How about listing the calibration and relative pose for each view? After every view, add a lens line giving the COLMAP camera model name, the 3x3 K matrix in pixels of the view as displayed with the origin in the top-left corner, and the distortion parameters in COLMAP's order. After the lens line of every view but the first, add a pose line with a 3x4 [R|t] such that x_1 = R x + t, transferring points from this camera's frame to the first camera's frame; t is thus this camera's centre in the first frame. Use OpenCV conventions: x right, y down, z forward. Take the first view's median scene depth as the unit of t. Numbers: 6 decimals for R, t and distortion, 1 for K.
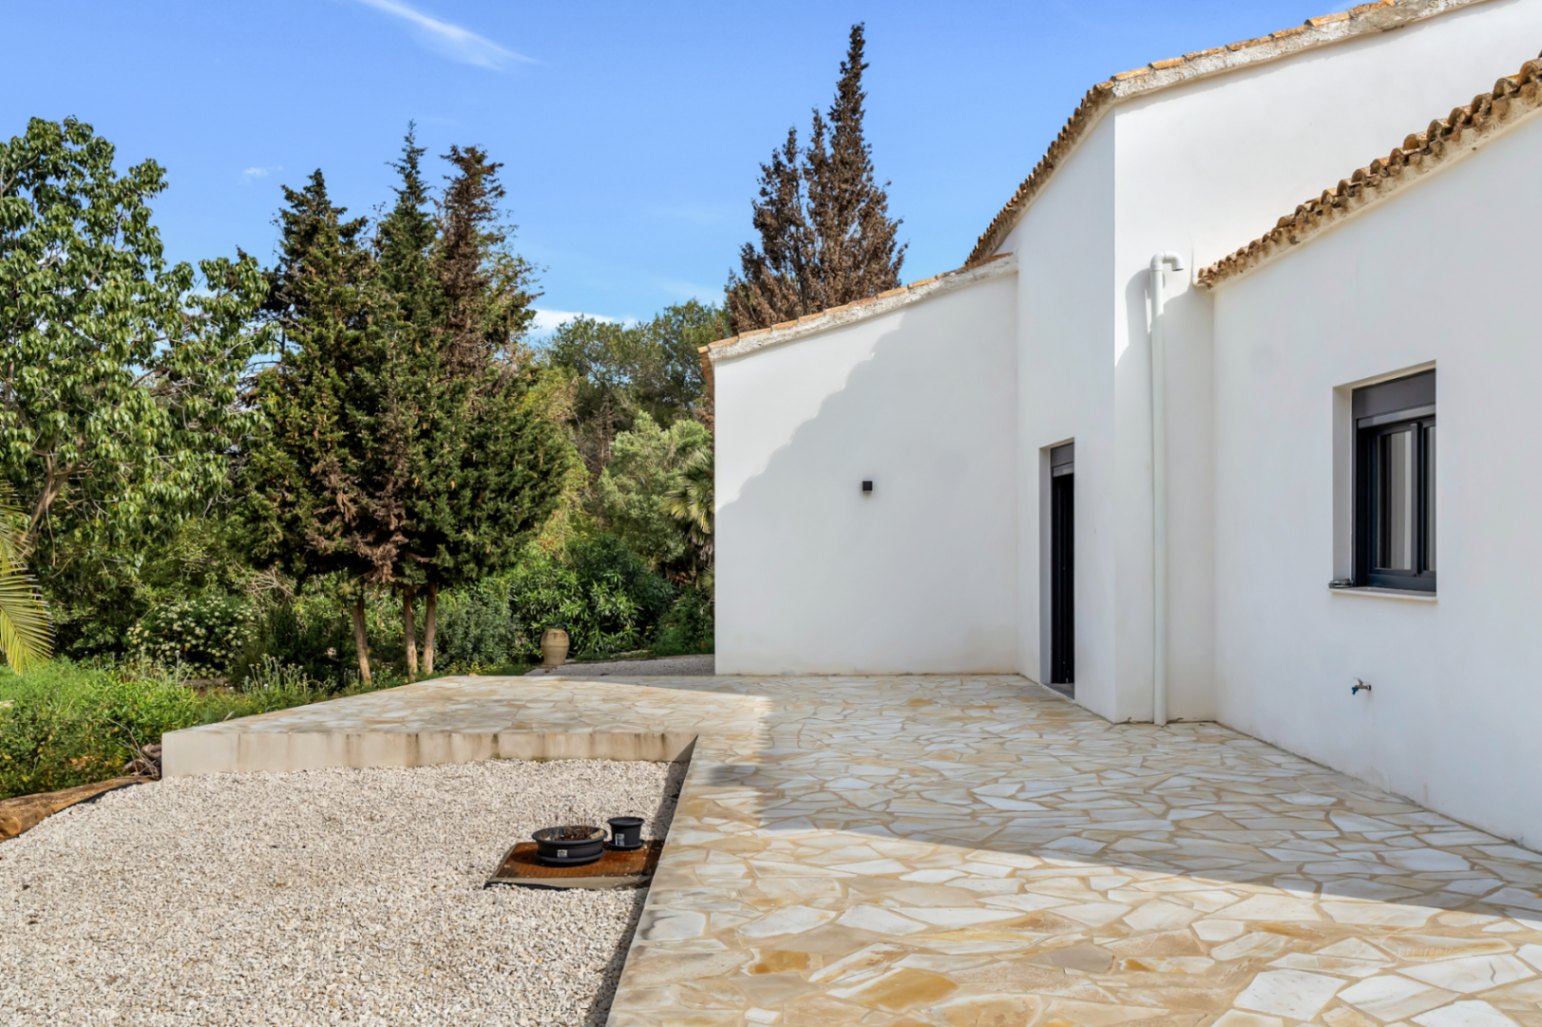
lens RADIAL K [[1355.6, 0, 776.8], [0, 1355.6, 536.3], [0, 0, 1]] dist [-0.000196, 0.000174]
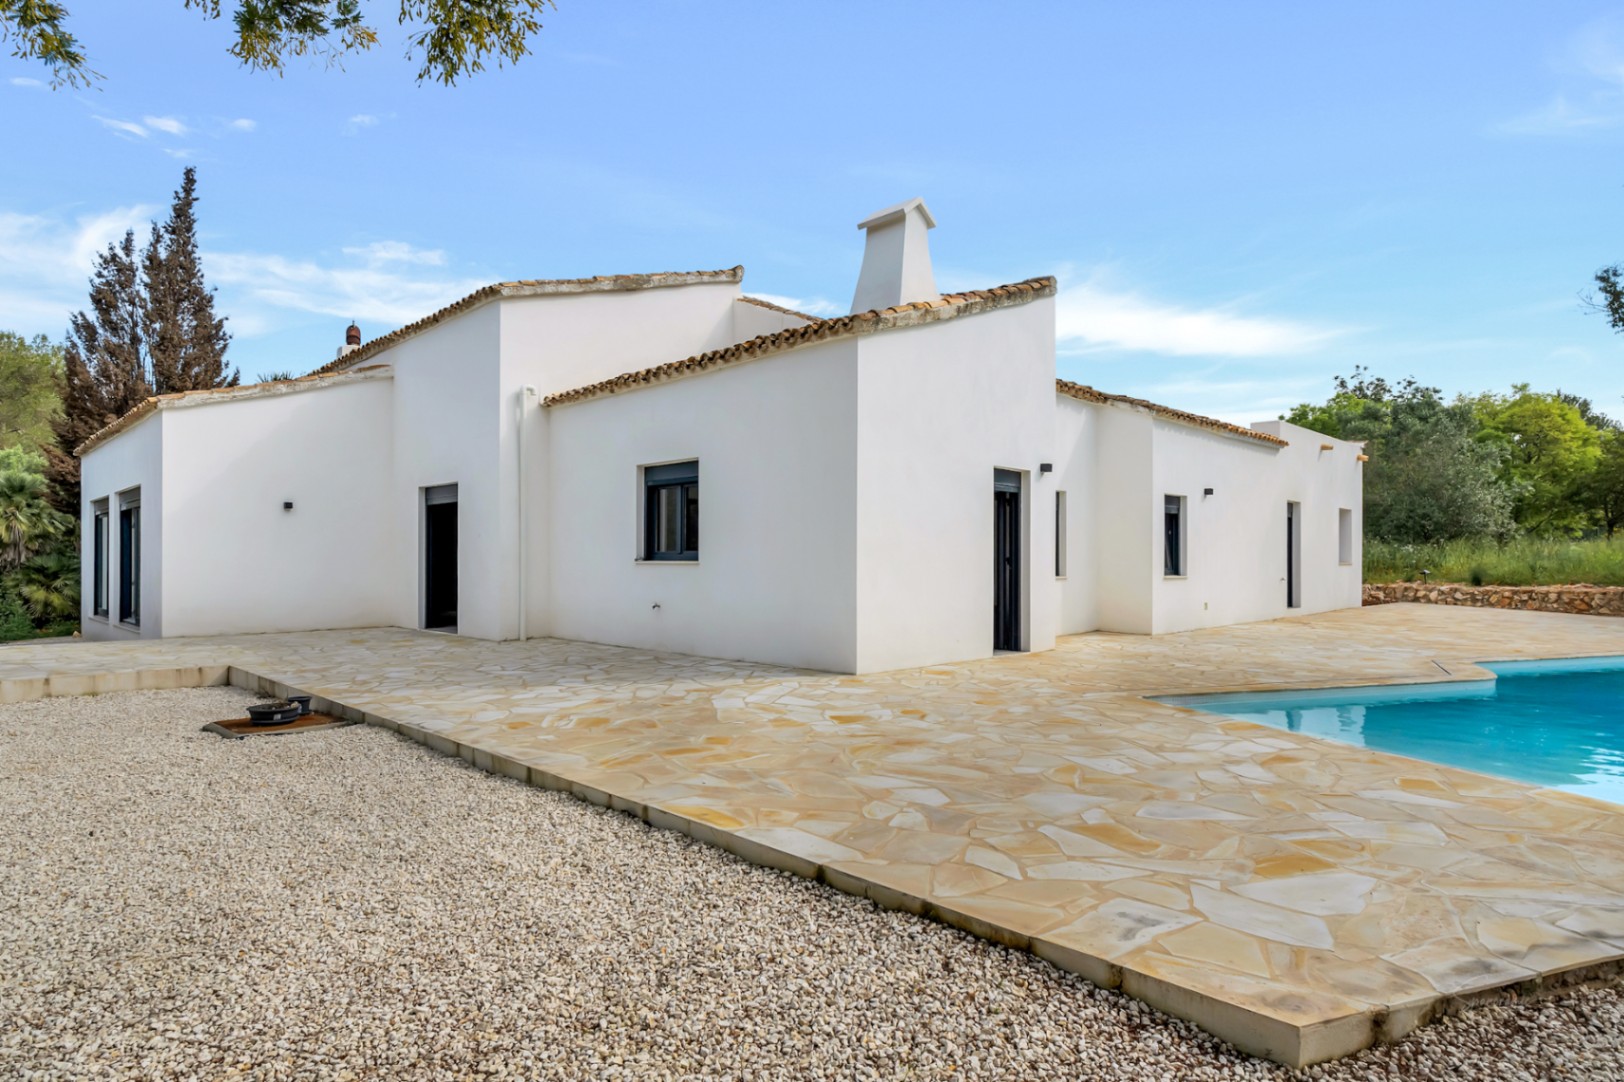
lens RADIAL K [[860.4, 0, 791.7], [0, 860.4, 556.2], [0, 0, 1]] dist [0.011050, -0.000404]
pose [[0.724512, 0.006471, 0.689232, -0.214073], [-0.005321, 0.999979, -0.003795, 0.022113], [-0.689242, -0.000918, 0.724531, -0.082235]]
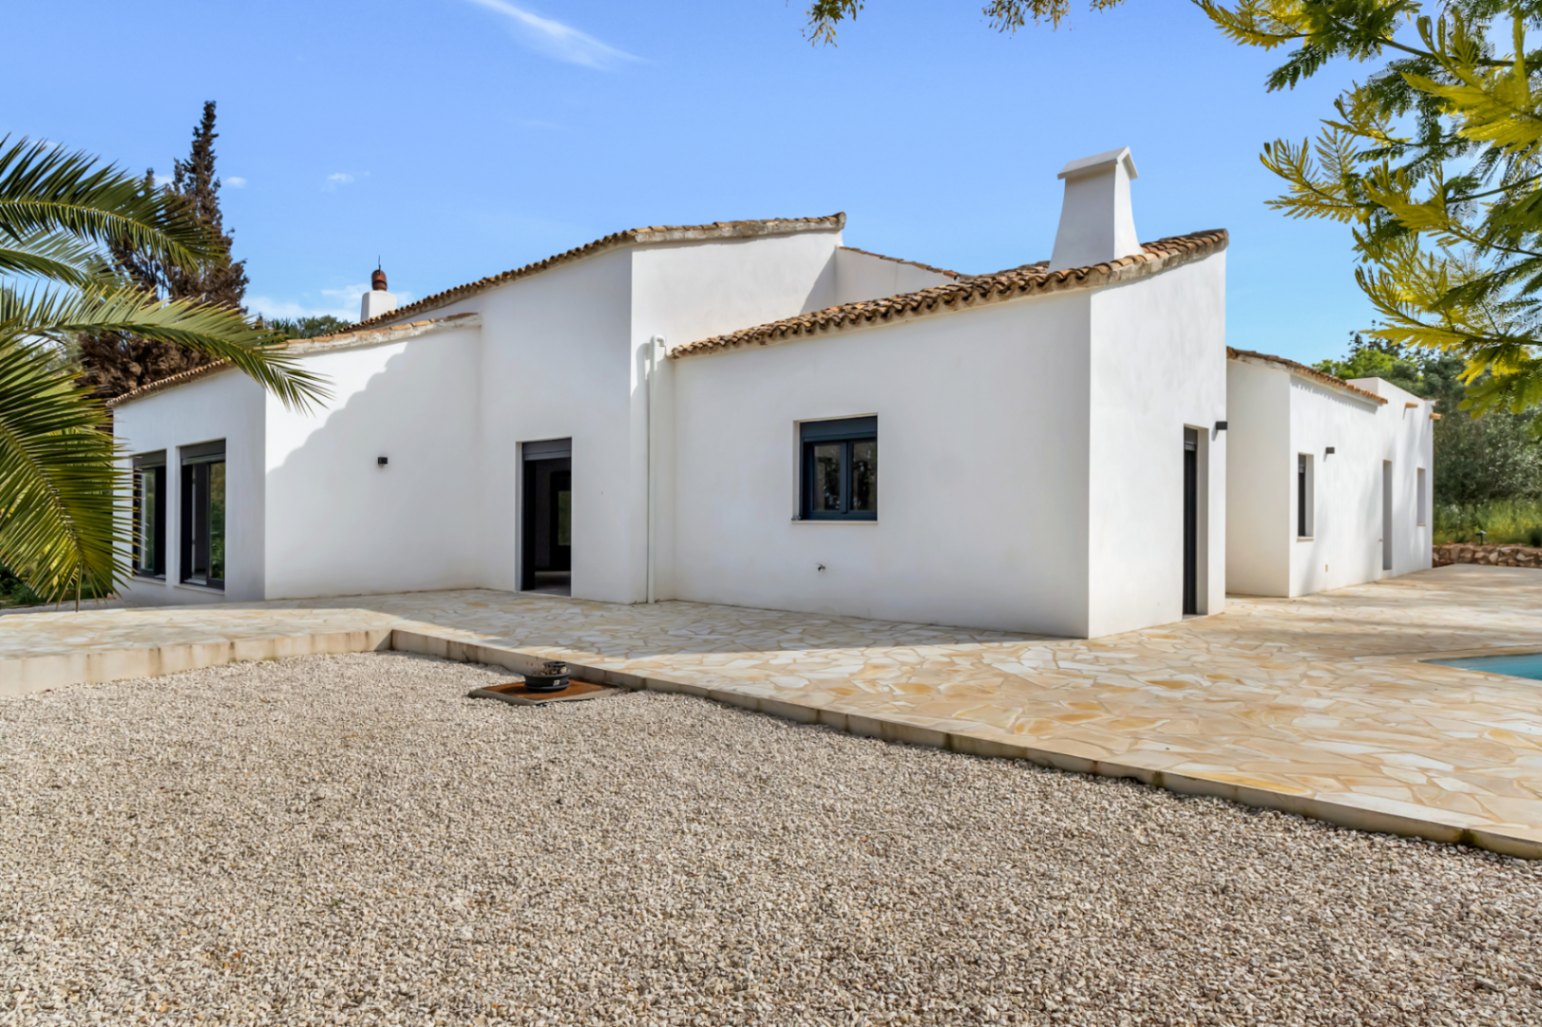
lens RADIAL K [[905.6, 0, 771.0], [0, 905.6, 513.5], [0, 0, 1]] dist [-0.001226, -0.000024]
pose [[0.706356, 0.009112, 0.707798, -0.362506], [-0.008277, 0.999955, -0.004613, 0.022089], [-0.707809, -0.002600, 0.706399, 0.049775]]
